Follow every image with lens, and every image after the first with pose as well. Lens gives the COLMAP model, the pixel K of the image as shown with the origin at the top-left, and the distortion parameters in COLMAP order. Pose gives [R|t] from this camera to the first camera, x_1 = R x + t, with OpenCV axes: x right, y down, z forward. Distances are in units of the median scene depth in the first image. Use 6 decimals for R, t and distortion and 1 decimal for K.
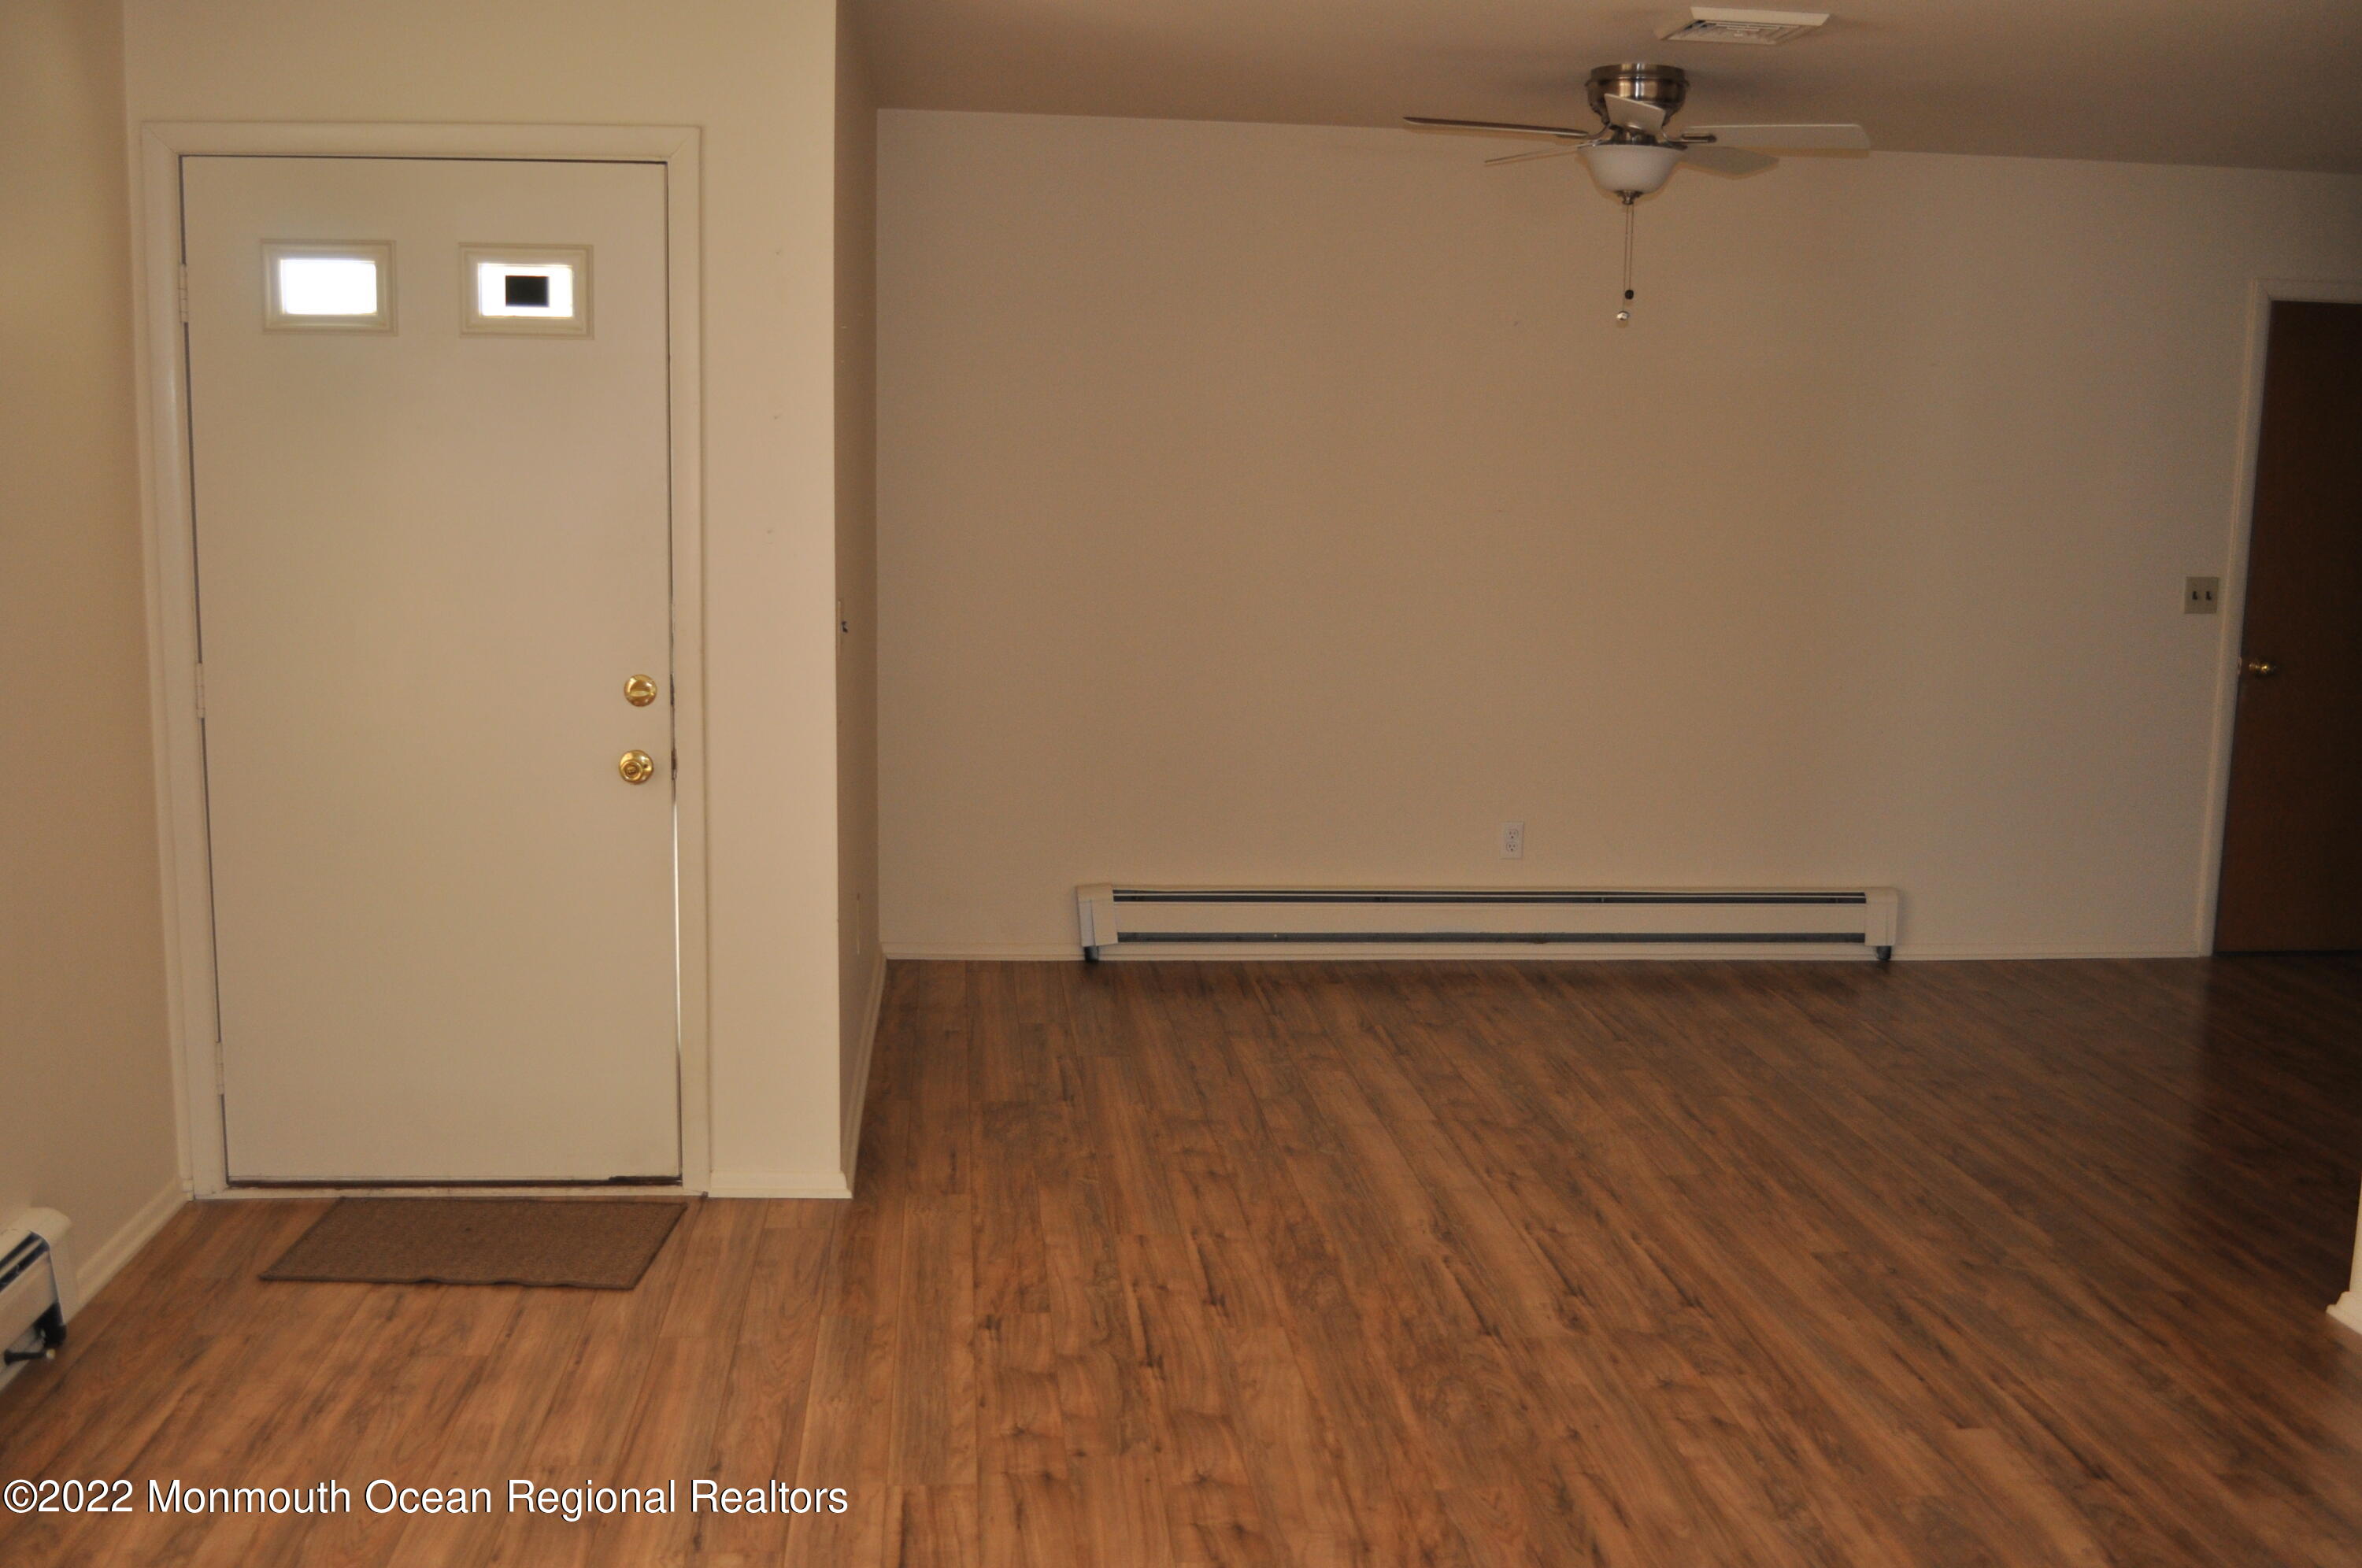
lens RADIAL K [[2244.7, 0, 1181.0], [0, 2244.7, 784.0], [0, 0, 1]] dist [-0.060361, -0.012970]
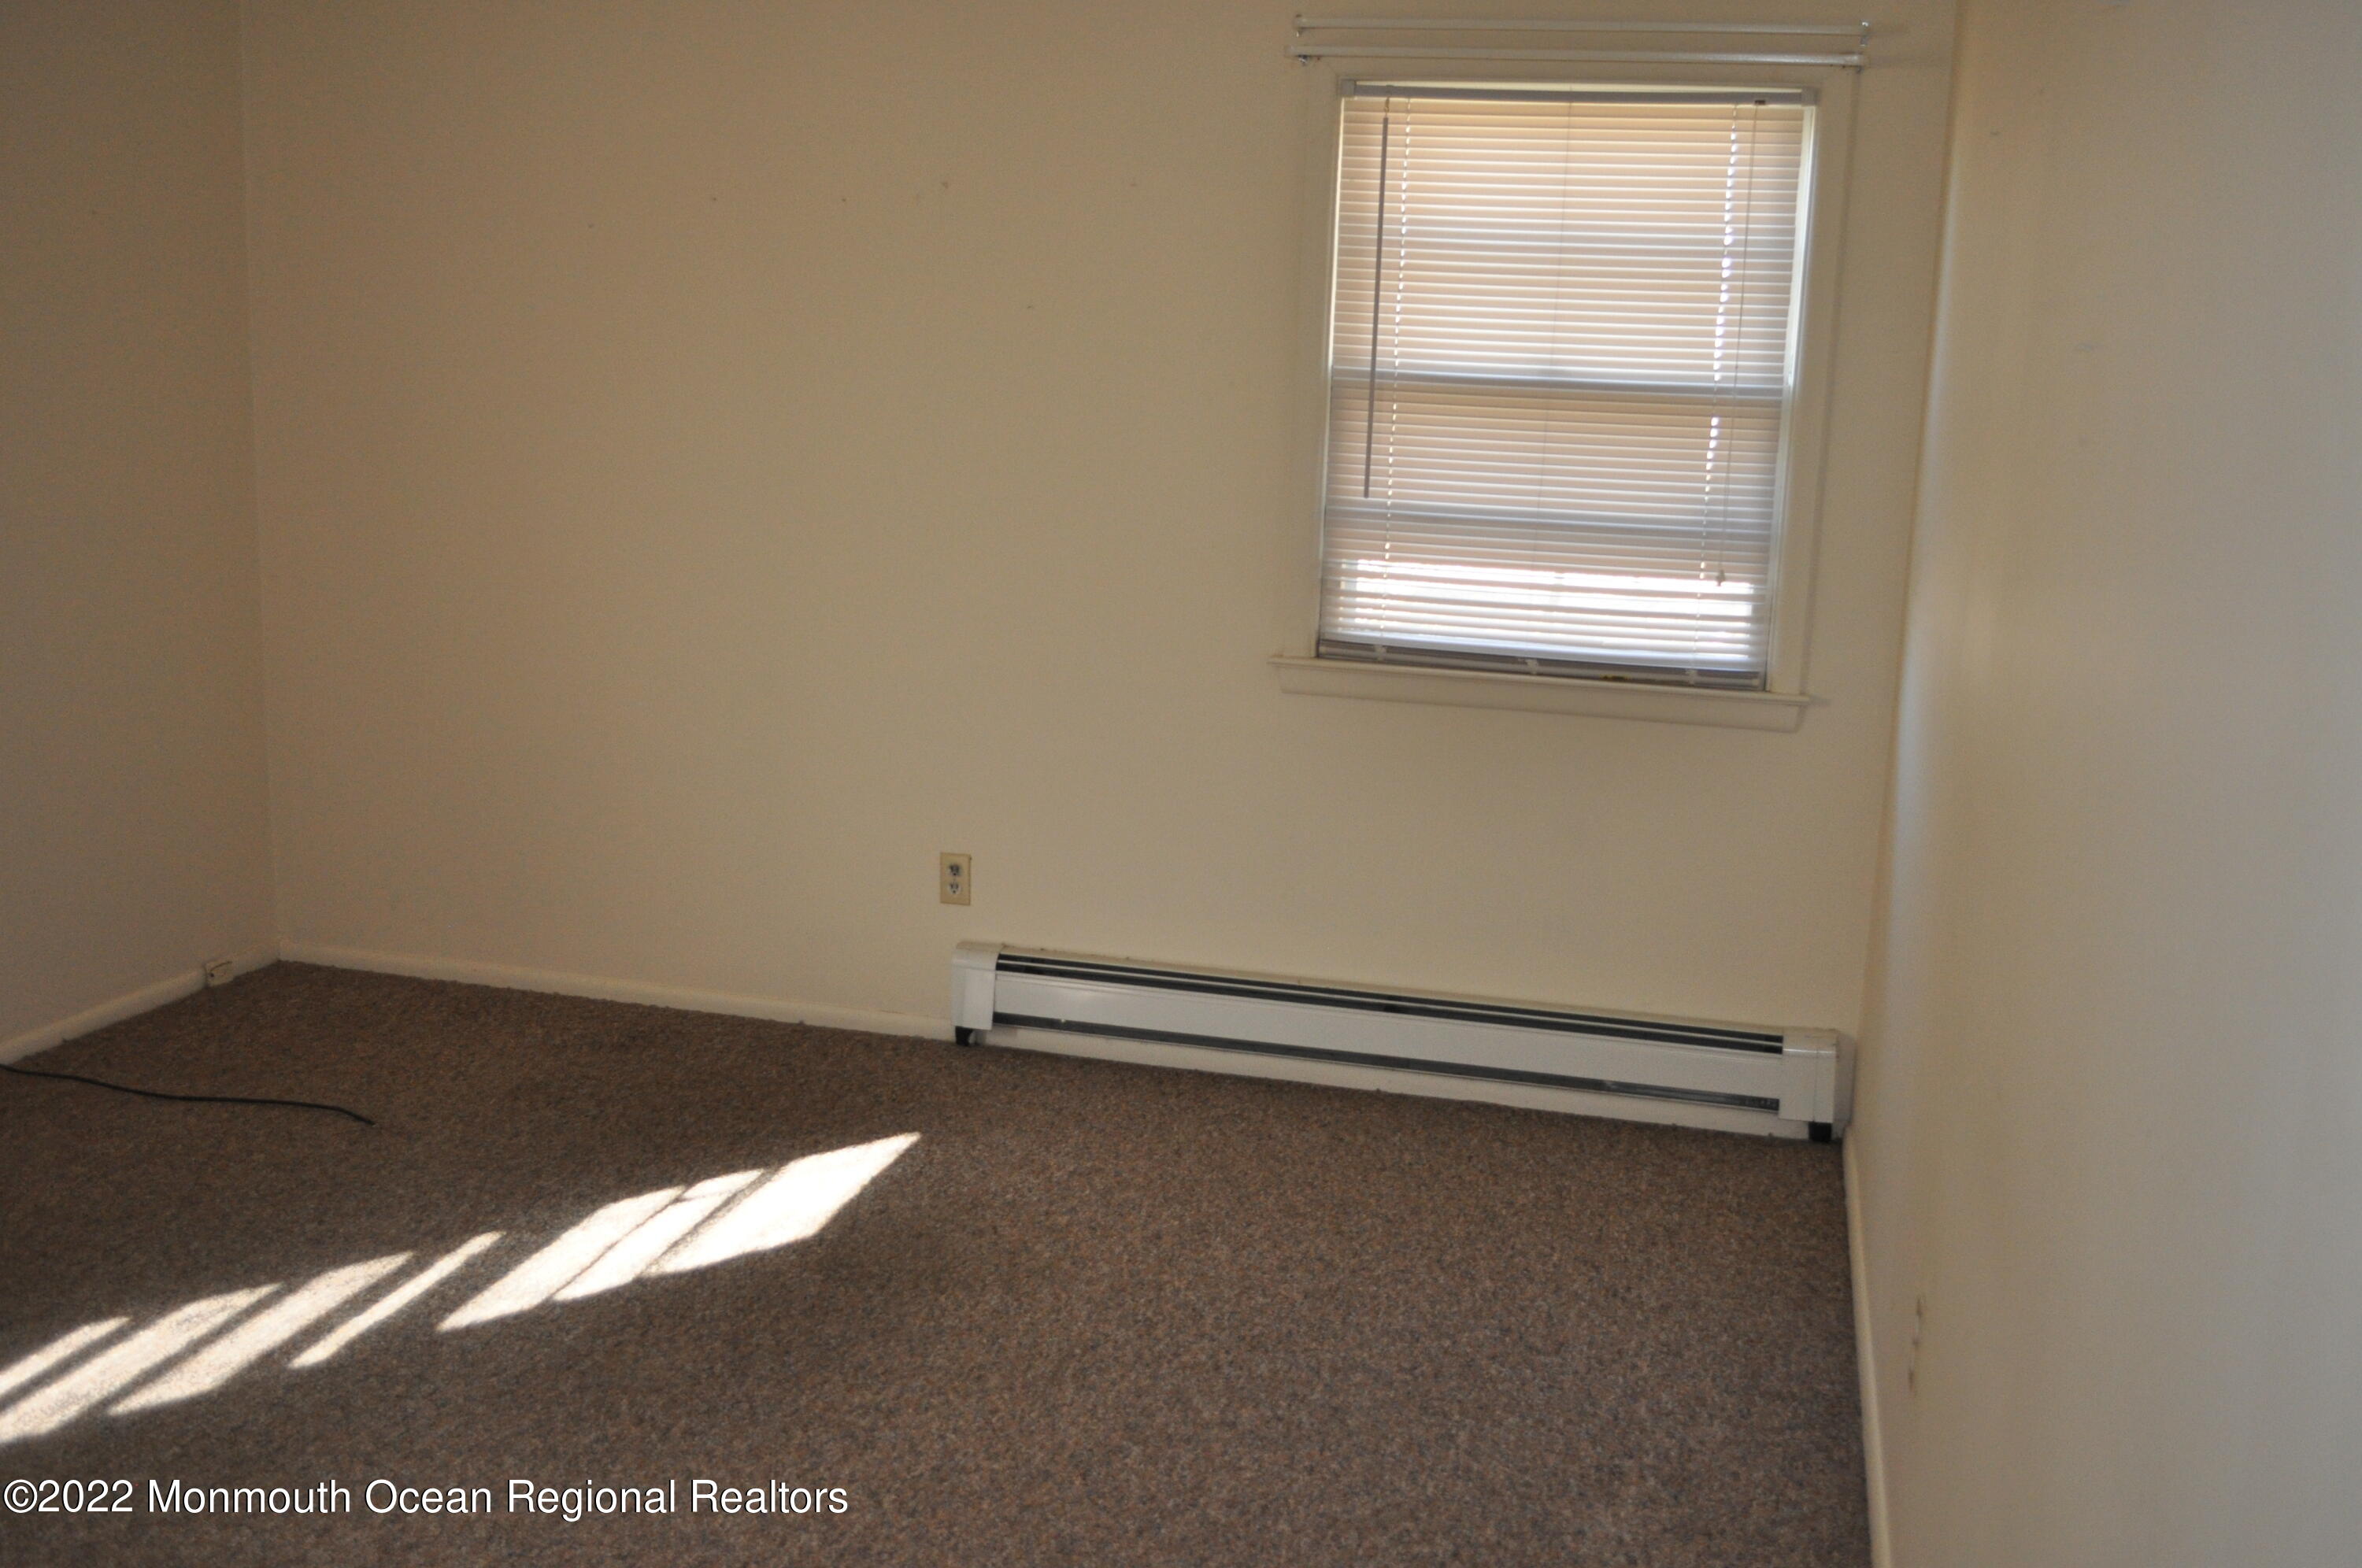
lens RADIAL K [[2244.7, 0, 1181.0], [0, 2244.7, 784.0], [0, 0, 1]] dist [-0.060361, -0.012970]
pose [[0.938057, 0.075930, -0.338058, 0.459828], [-0.073600, 0.997093, 0.019725, -0.032533], [0.338573, 0.006378, 0.940918, 0.420363]]
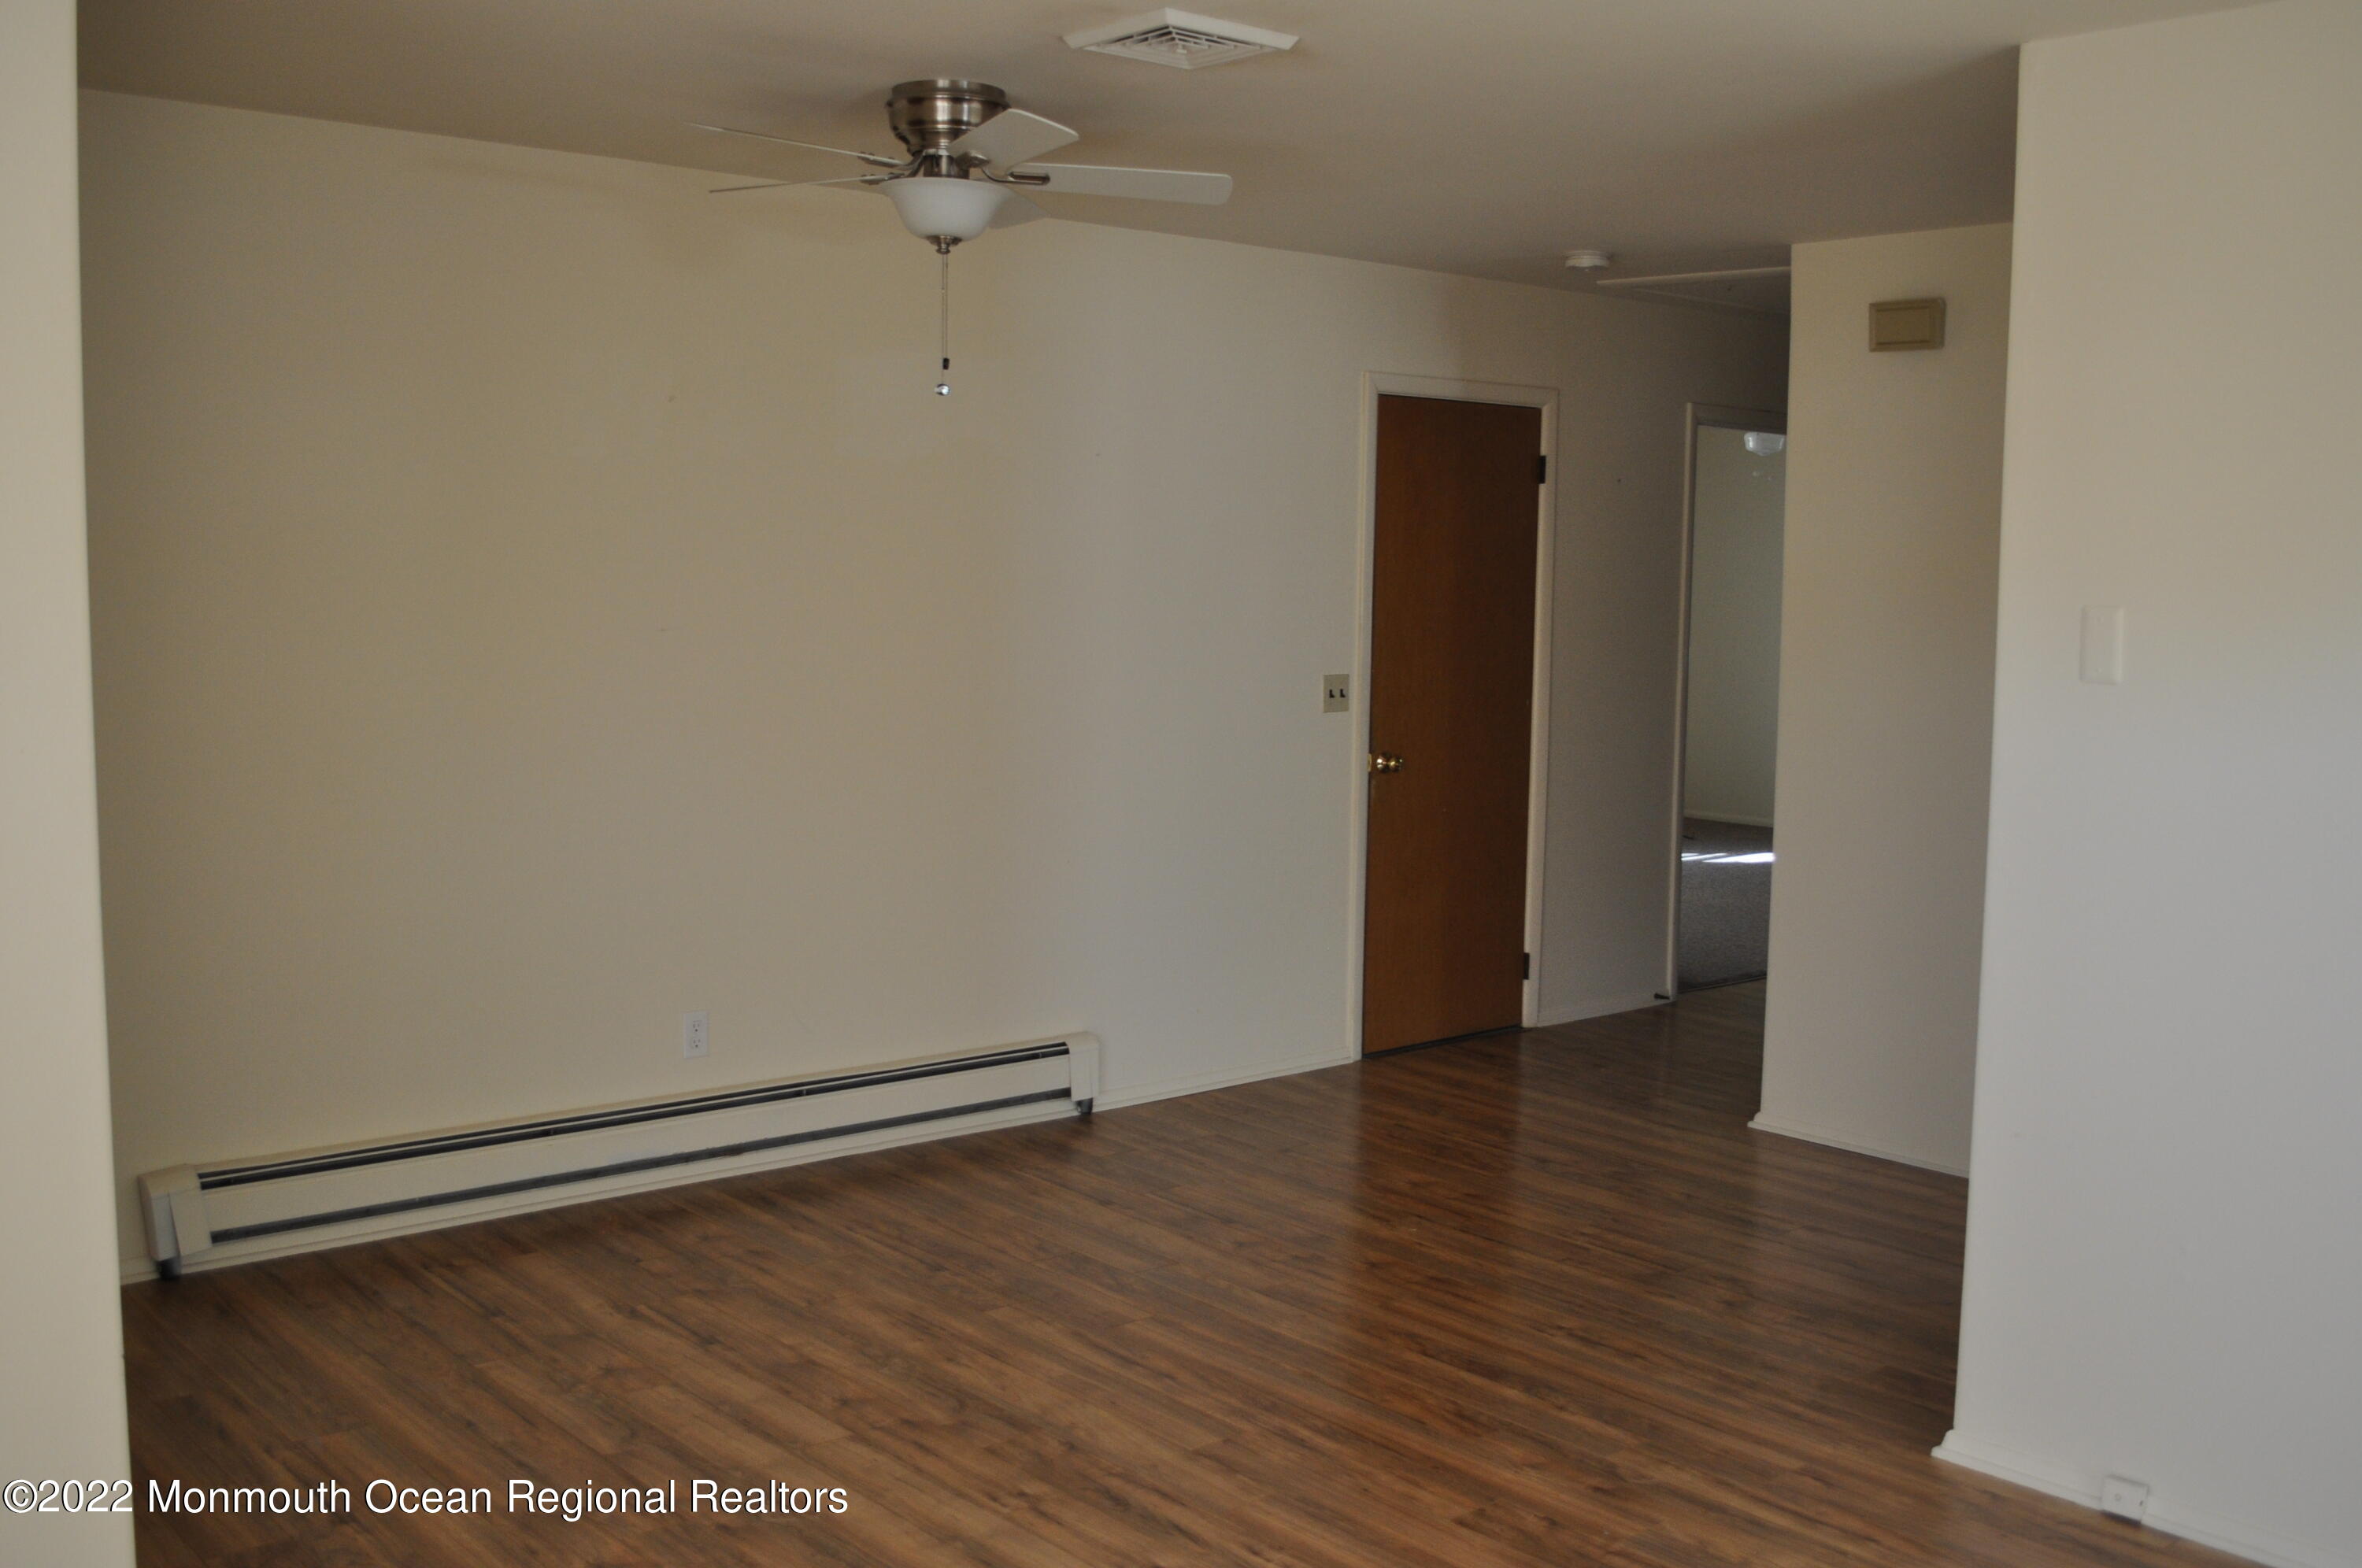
lens RADIAL K [[2244.7, 0, 1181.0], [0, 2244.7, 784.0], [0, 0, 1]] dist [-0.060361, -0.012970]
pose [[0.818375, -0.063559, 0.571158, -0.209490], [0.087238, 0.996087, -0.014151, -0.048527], [-0.568024, 0.061407, 0.820718, 0.297920]]
